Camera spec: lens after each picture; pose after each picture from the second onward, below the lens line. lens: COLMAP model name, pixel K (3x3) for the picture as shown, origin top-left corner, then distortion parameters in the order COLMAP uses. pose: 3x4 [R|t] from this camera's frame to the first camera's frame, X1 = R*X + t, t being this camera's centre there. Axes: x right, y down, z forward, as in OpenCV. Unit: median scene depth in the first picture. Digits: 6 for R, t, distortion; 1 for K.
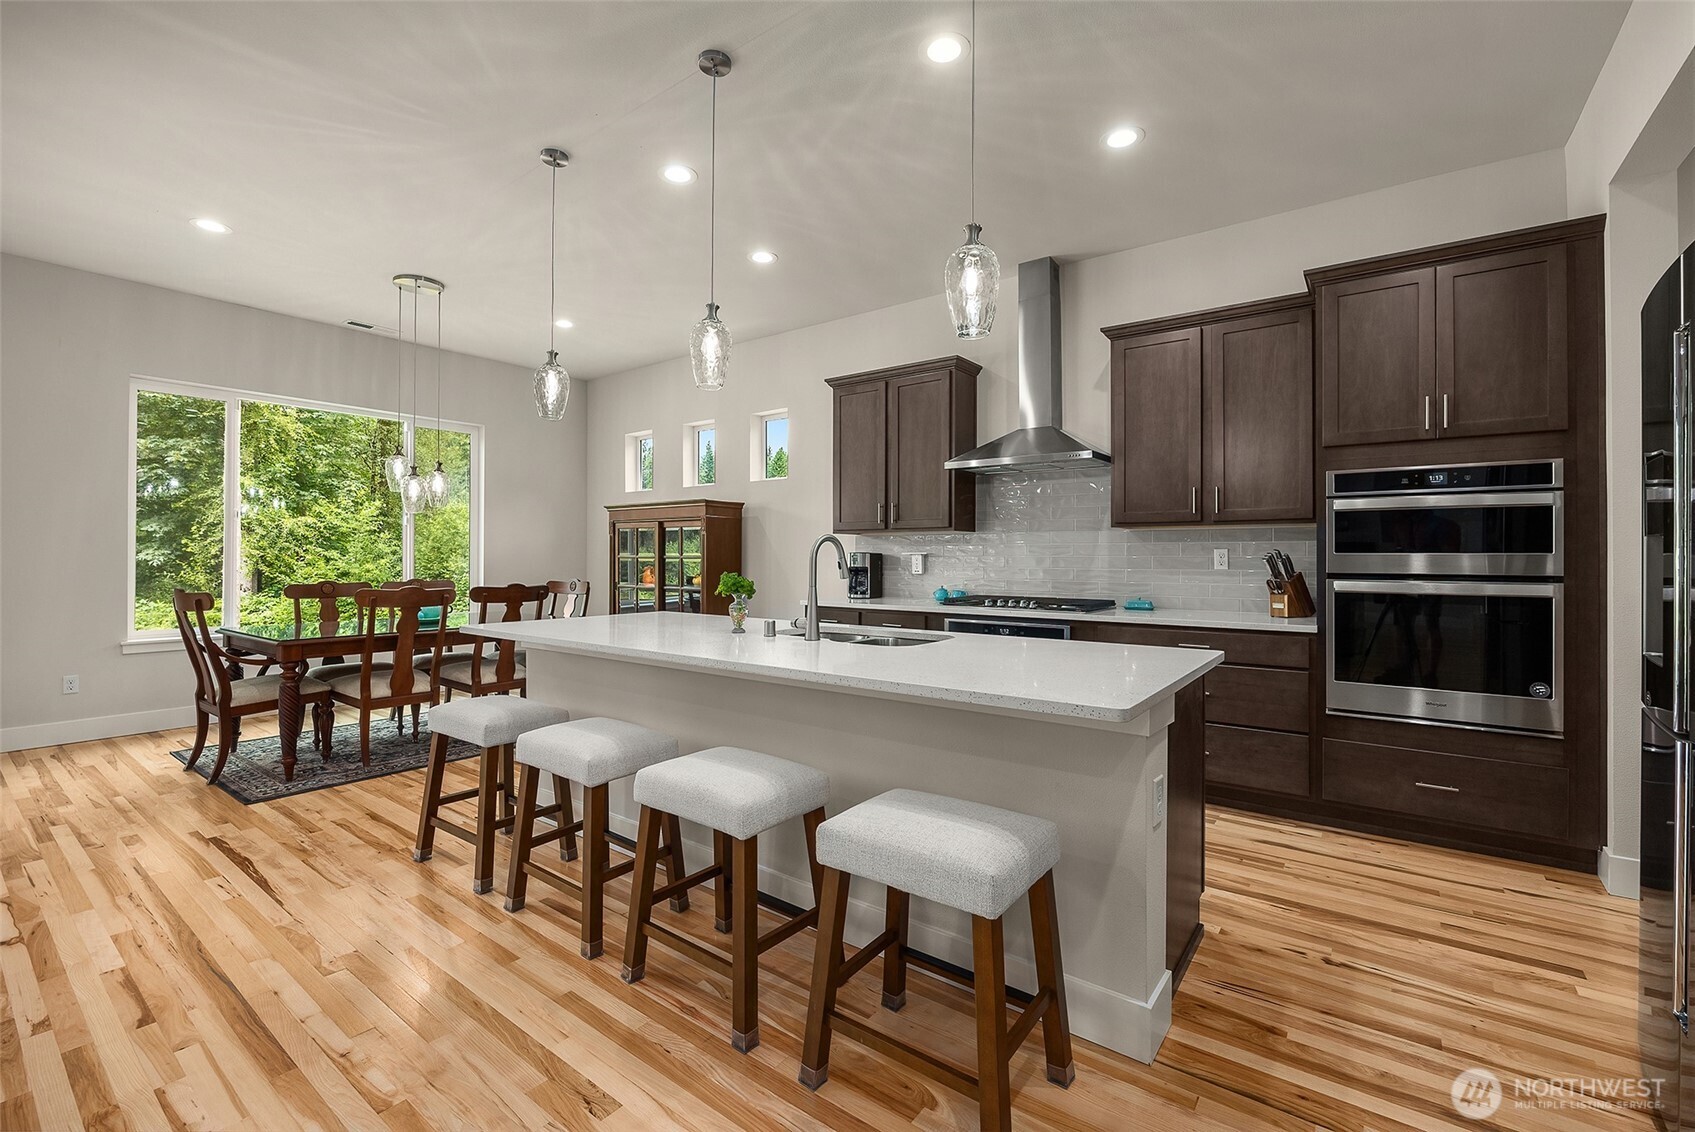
lens RADIAL K [[726.6, 0, 844.8], [0, 726.6, 555.7], [0, 0, 1]] dist [-0.011948, 0.000469]
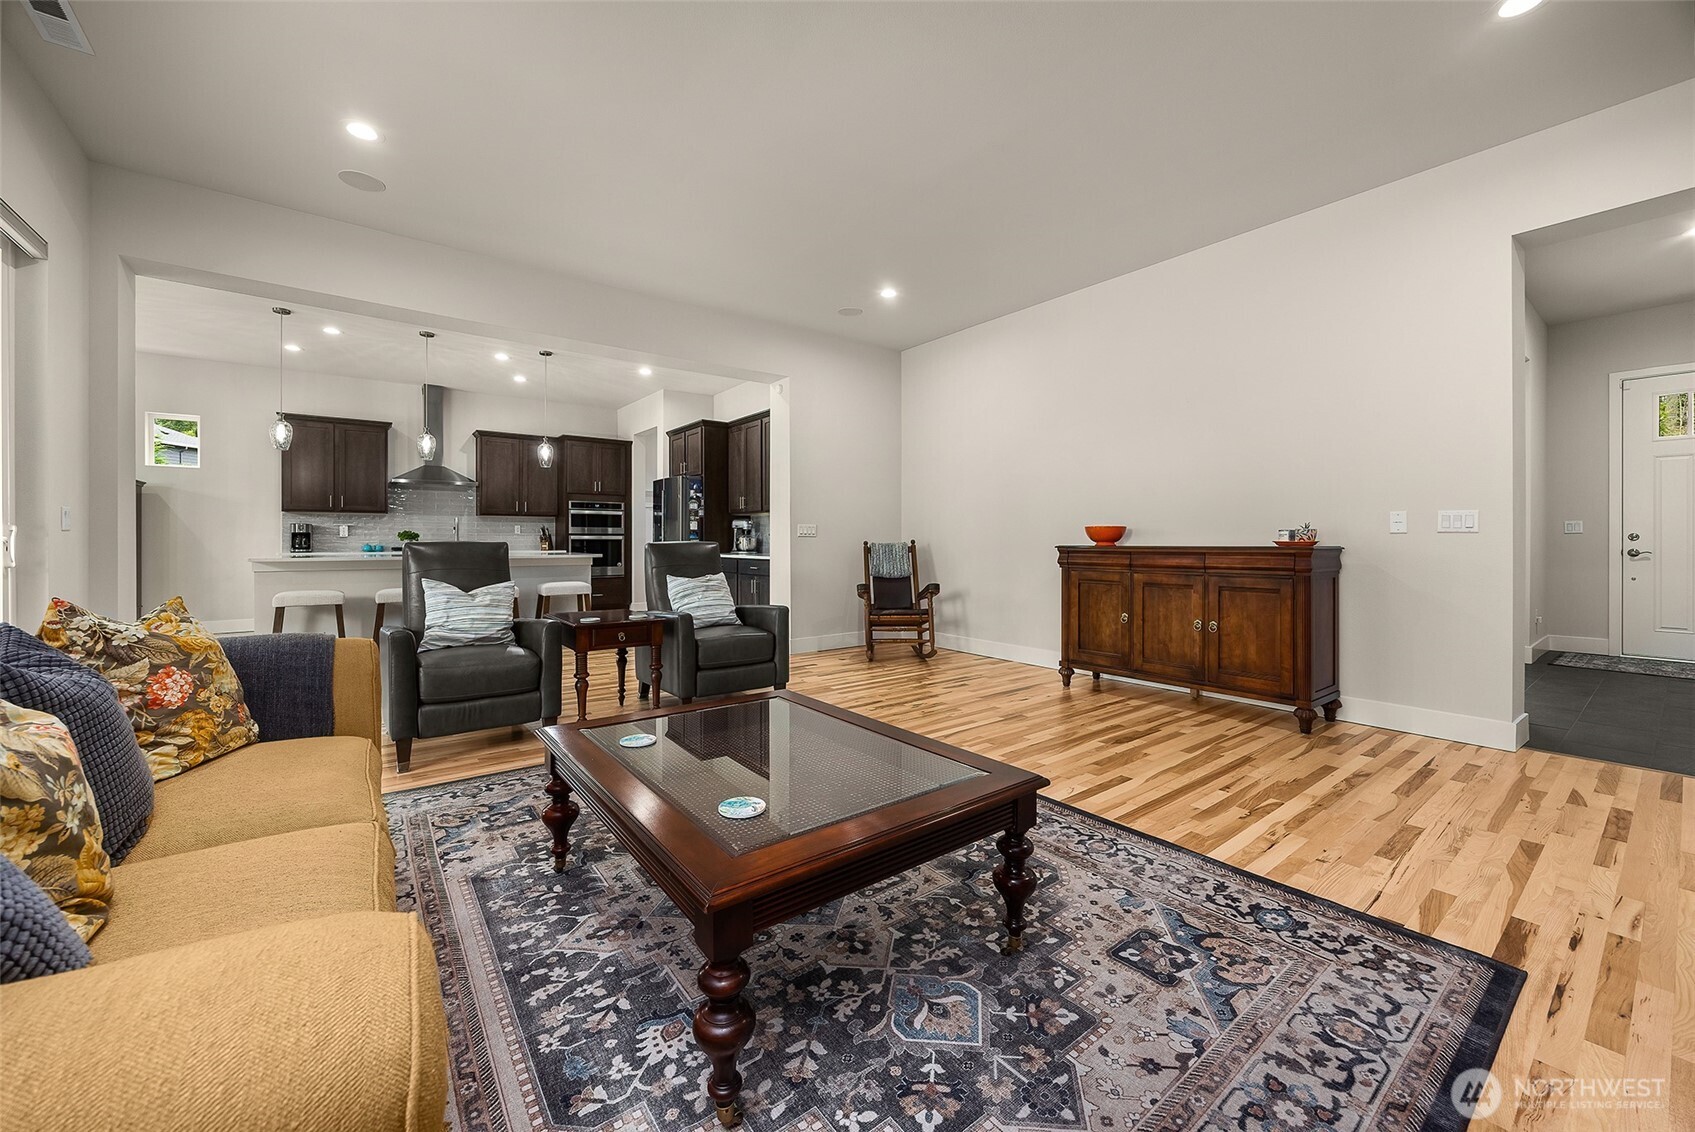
lens RADIAL K [[650.6, 0, 850.7], [0, 650.6, 540.6], [0, 0, 1]] dist [-0.002192, -0.000306]
pose [[0.268562, -0.003835, 0.963255, -1.341927], [-0.001675, 0.999989, 0.004448, 0.031684], [-0.963261, -0.002808, 0.268553, -0.730570]]
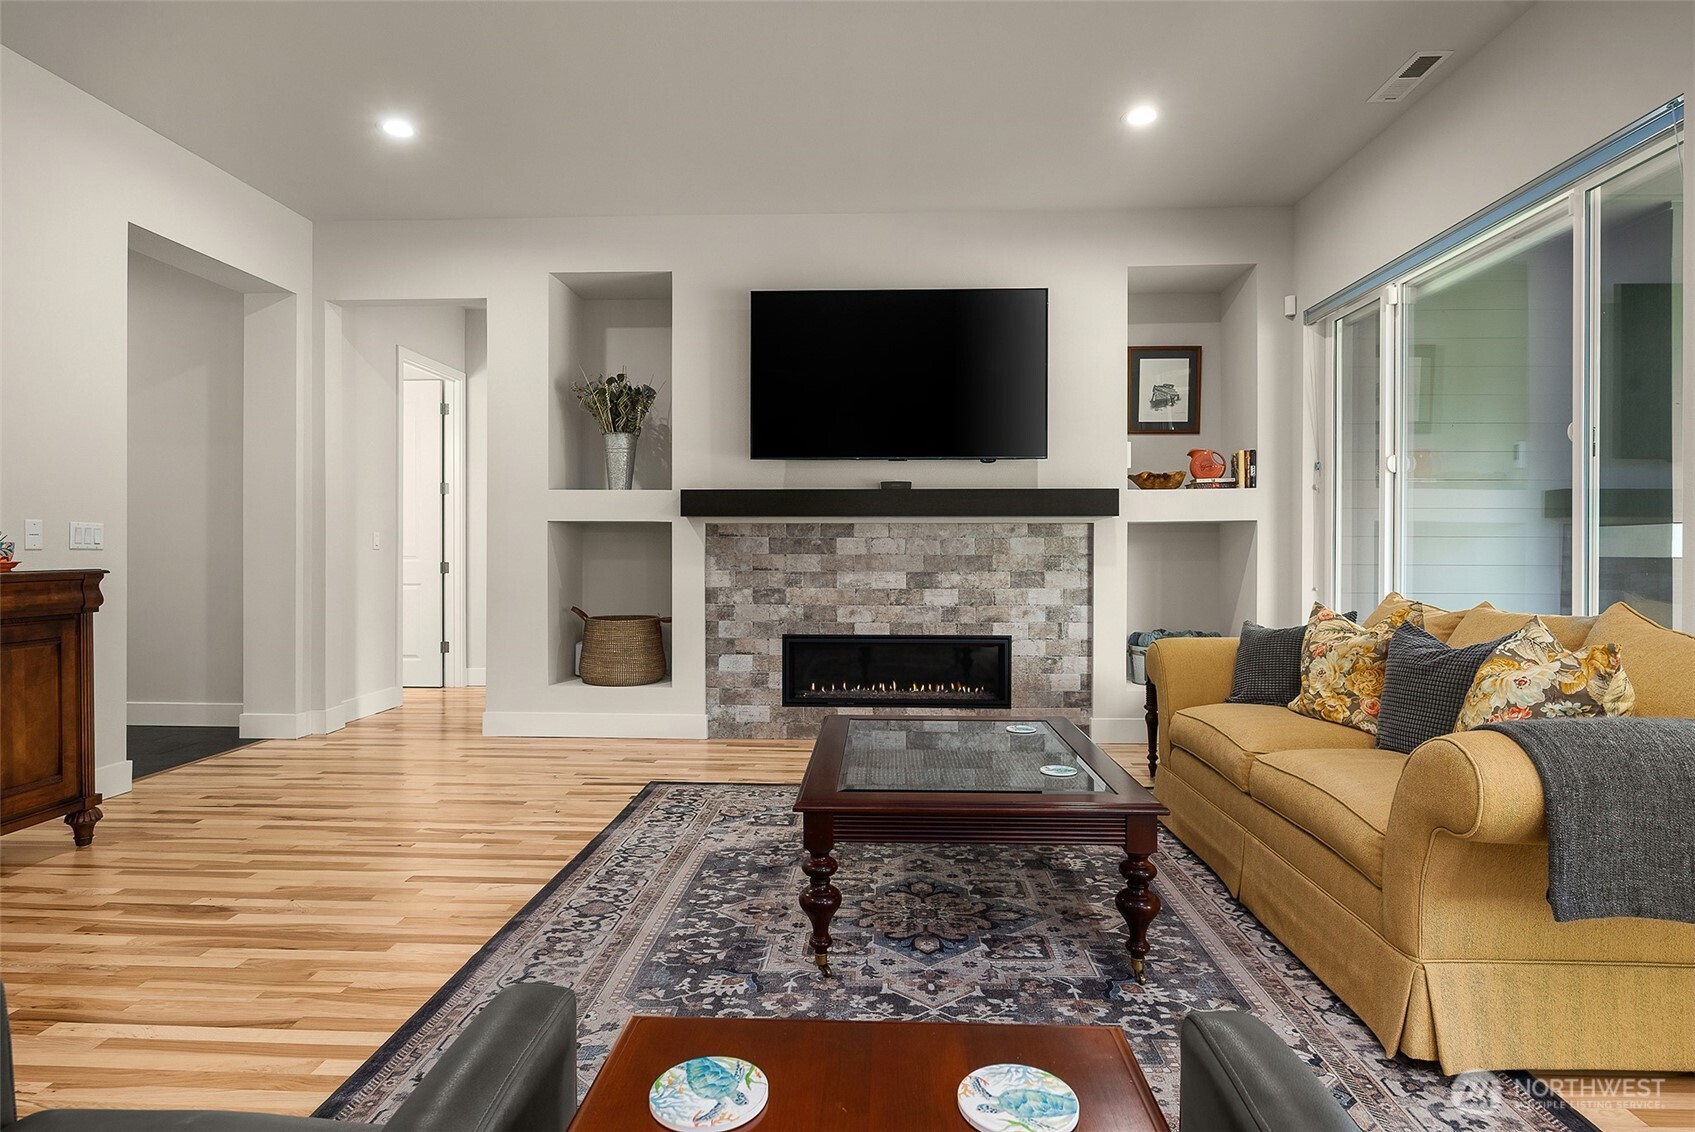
lens RADIAL K [[909.4, 0, 848.4], [0, 909.4, 555.5], [0, 0, 1]] dist [0.000479, -0.000413]
pose [[-0.823517, -0.004130, -0.567277, -0.441882], [-0.003795, 0.999991, -0.001771, 0.029300], [0.567279, 0.000694, -0.823525, -0.010984]]
